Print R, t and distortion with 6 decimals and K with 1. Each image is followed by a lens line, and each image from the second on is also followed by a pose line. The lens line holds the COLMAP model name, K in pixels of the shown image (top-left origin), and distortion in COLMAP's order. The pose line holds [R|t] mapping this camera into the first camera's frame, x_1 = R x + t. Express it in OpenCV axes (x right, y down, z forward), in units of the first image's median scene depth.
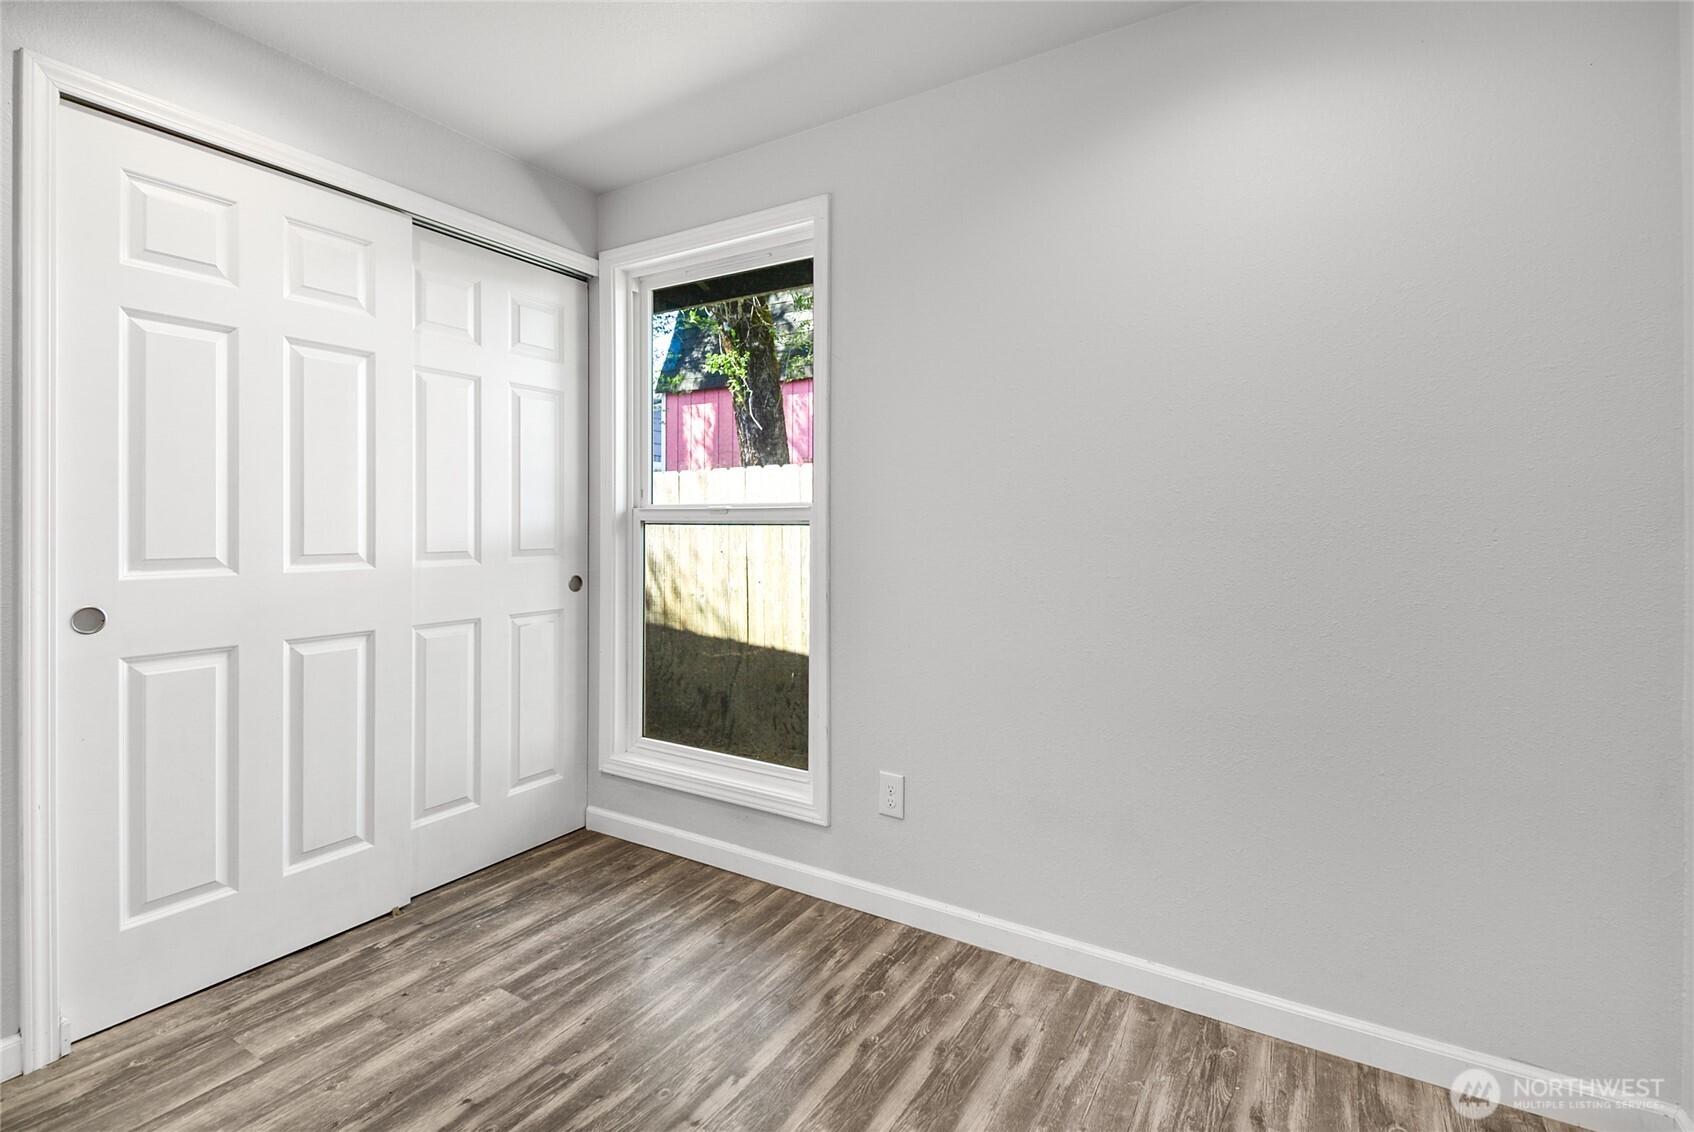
lens RADIAL K [[771.5, 0, 848.1], [0, 771.5, 517.2], [0, 0, 1]] dist [0.036318, -0.023530]
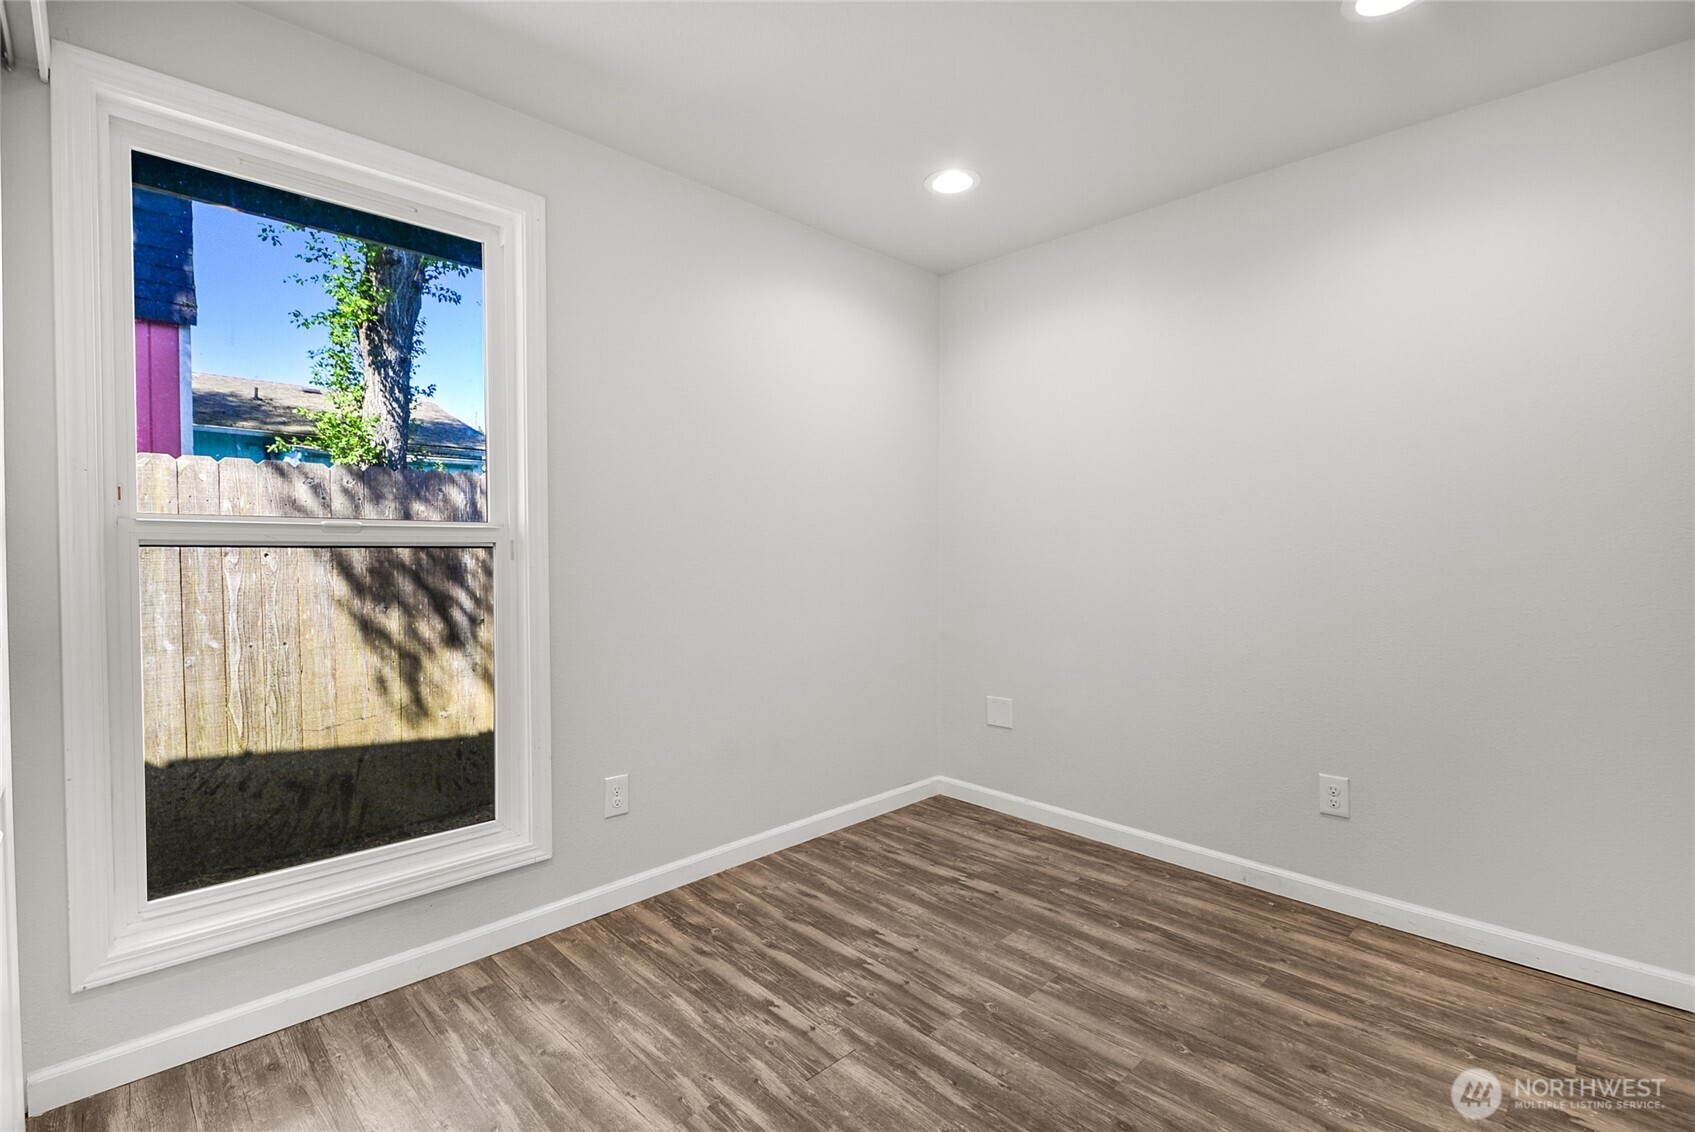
lens RADIAL K [[763.5, 0, 826.2], [0, 763.5, 555.6], [0, 0, 1]] dist [0.035280, -0.022841]
pose [[0.261677, -0.012166, 0.965079, -1.040916], [-0.009914, 0.999834, 0.015292, 0.003811], [-0.965105, -0.013569, 0.261513, 0.510625]]
